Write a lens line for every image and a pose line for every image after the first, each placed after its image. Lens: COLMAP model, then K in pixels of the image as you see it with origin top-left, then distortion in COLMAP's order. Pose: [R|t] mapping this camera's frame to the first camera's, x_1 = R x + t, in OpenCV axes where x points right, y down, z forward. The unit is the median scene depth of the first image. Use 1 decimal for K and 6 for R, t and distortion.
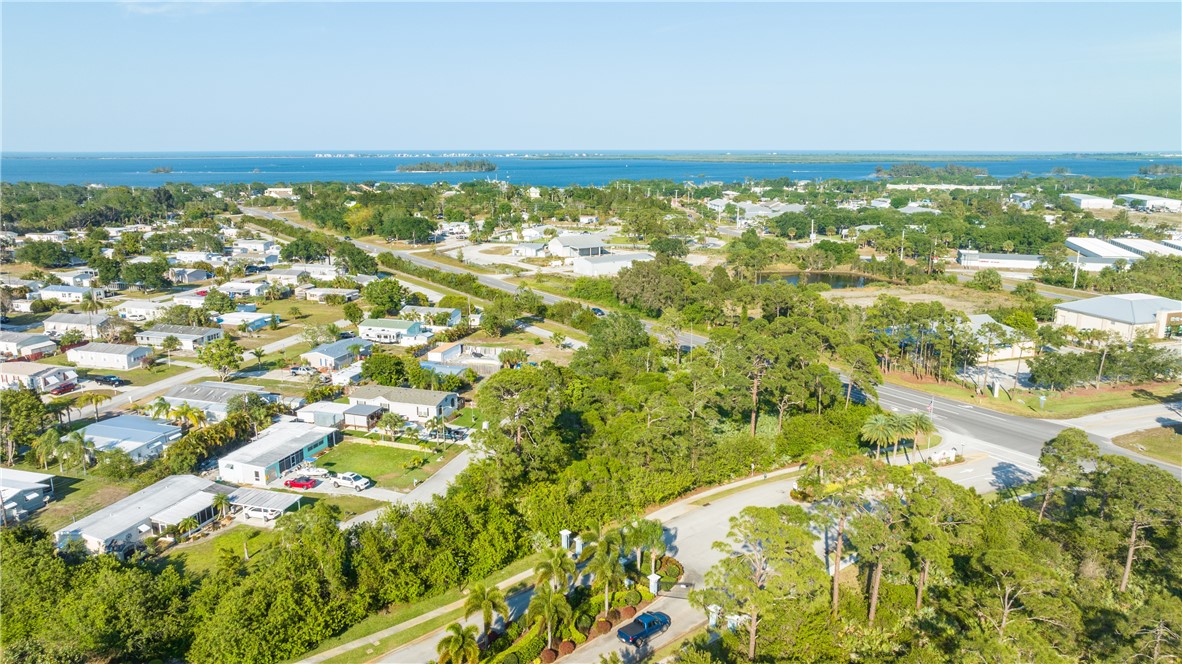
lens RADIAL K [[835.3, 0, 596.1], [0, 835.3, 316.9], [0, 0, 1]] dist [-0.042690, 0.044950]
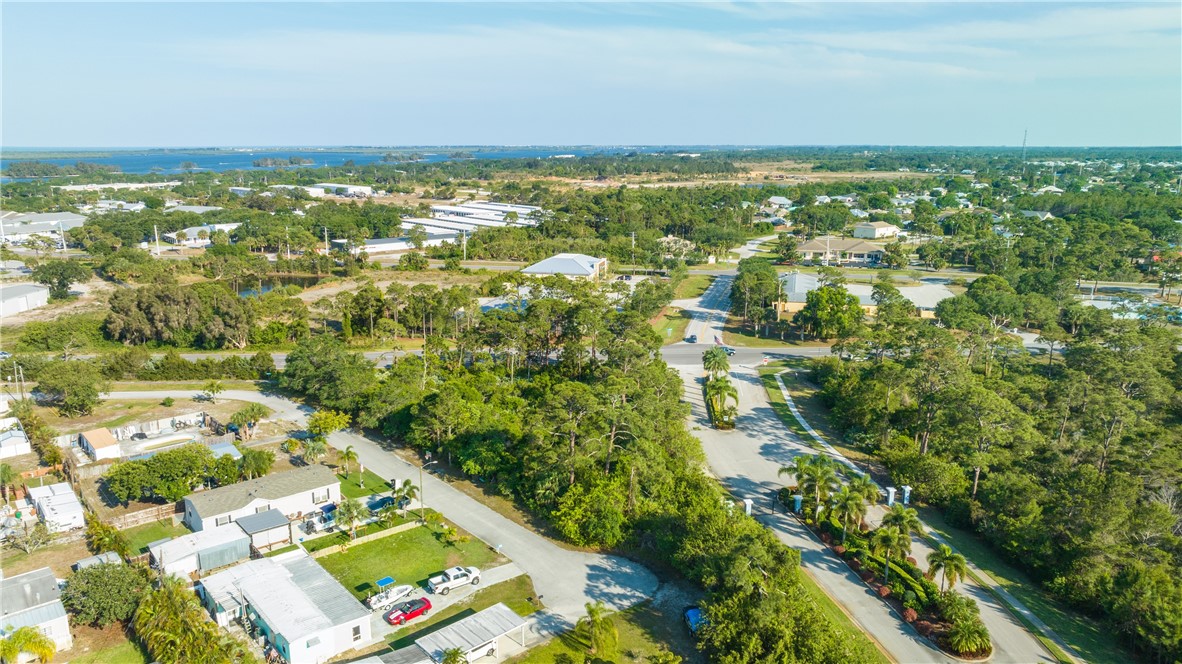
lens RADIAL K [[830.2, 0, 596.4], [0, 830.2, 335.8], [0, 0, 1]] dist [-0.024228, -0.000364]
pose [[0.527612, -0.191873, 0.827533, -0.535045], [0.168445, 0.978445, 0.119468, -0.060504], [-0.832618, 0.076361, 0.548559, 0.296681]]
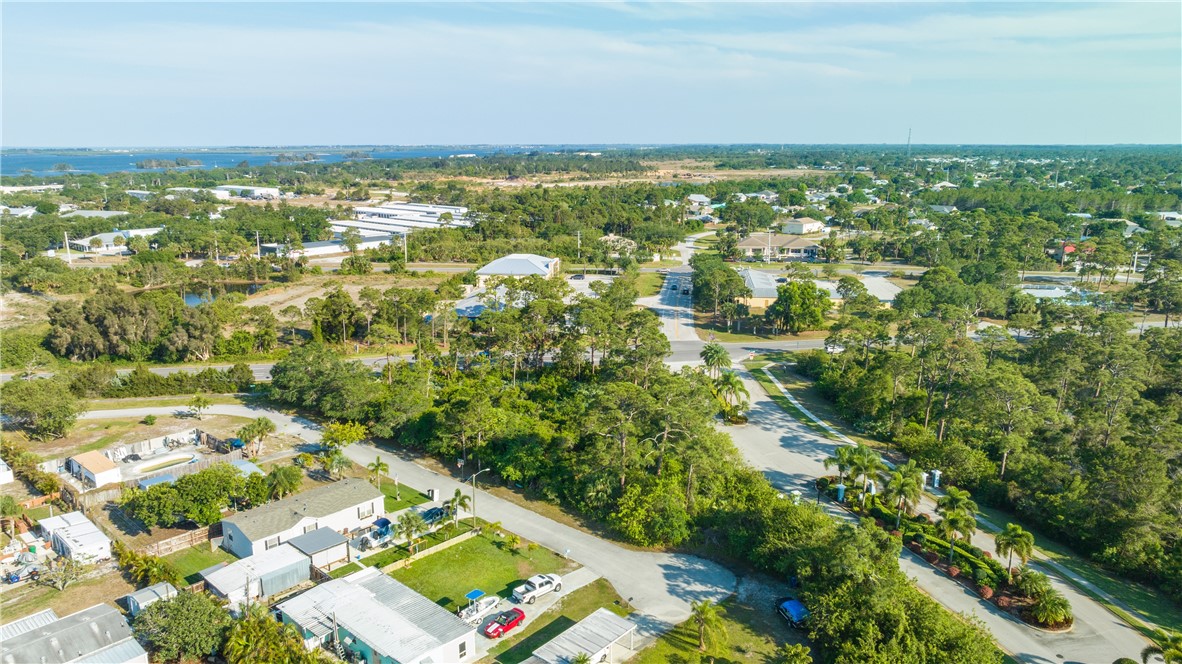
lens RADIAL K [[832.5, 0, 596.2], [0, 832.5, 327.7], [0, 0, 1]] dist [-0.031362, 0.019556]
pose [[0.419121, -0.198239, 0.886024, -0.585796], [0.181784, 0.974435, 0.132030, -0.080182], [-0.889546, 0.105729, 0.444443, 0.387894]]
